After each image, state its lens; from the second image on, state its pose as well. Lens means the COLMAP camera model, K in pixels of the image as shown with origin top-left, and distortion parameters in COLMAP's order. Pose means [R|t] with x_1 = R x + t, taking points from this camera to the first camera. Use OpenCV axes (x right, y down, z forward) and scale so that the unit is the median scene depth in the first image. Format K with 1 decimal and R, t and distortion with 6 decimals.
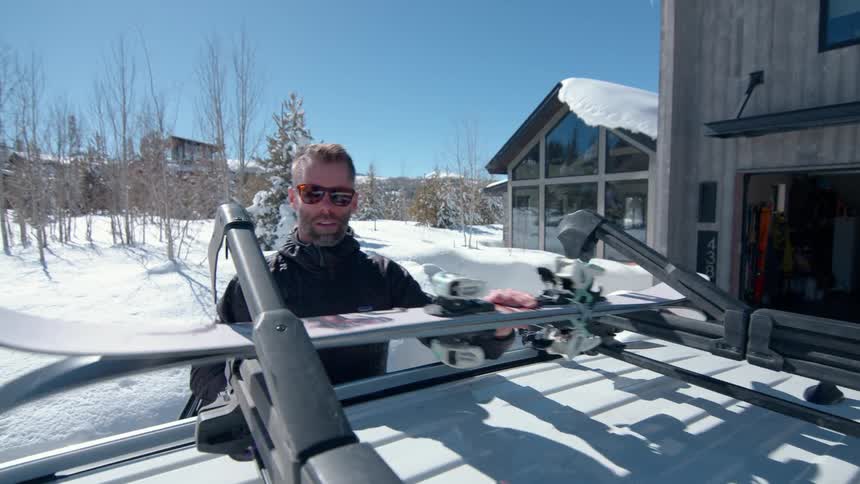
lens RADIAL K [[440.4, 0, 434.3], [0, 440.4, 245.1], [0, 0, 1]] dist [-0.000838, -0.012721]
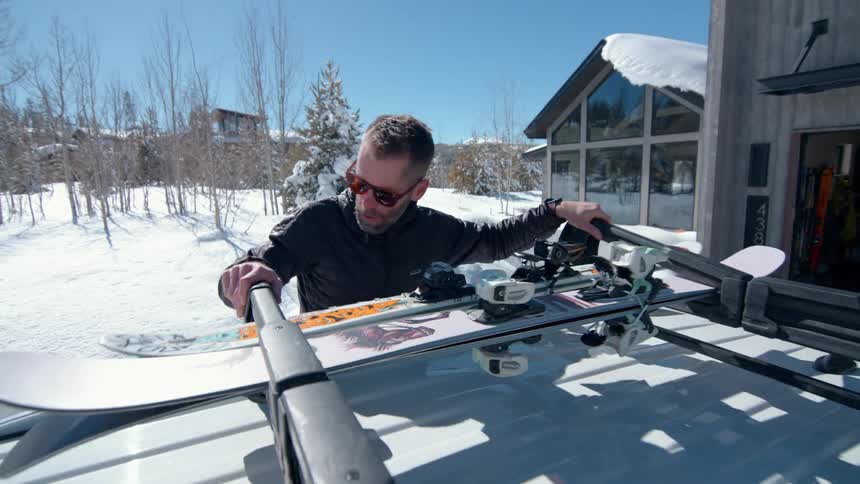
lens RADIAL K [[440.4, 0, 430.0], [0, 440.4, 242.0], [0, 0, 1]] dist [-0.000037, -0.013002]
pose [[0.995141, 0.000234, -0.098458, 0.008294], [0.006390, 0.997735, 0.066958, -0.000463], [0.098251, -0.067262, 0.992886, -0.005433]]
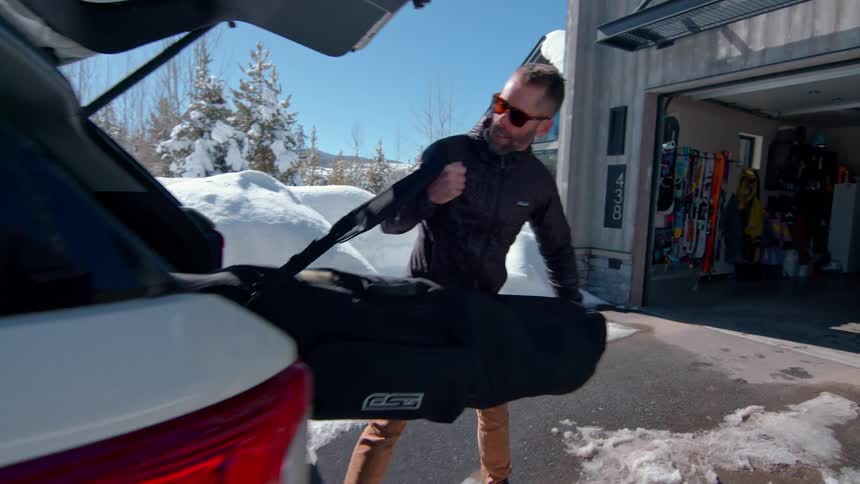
lens RADIAL K [[458.7, 0, 434.1], [0, 458.7, 245.3], [0, 0, 1]] dist [0.000096, -0.014141]
pose [[0.994521, 0.053290, -0.089936, 0.203732], [-0.052464, 0.998556, 0.011526, 0.075356], [0.090420, -0.006745, 0.995881, 0.045083]]
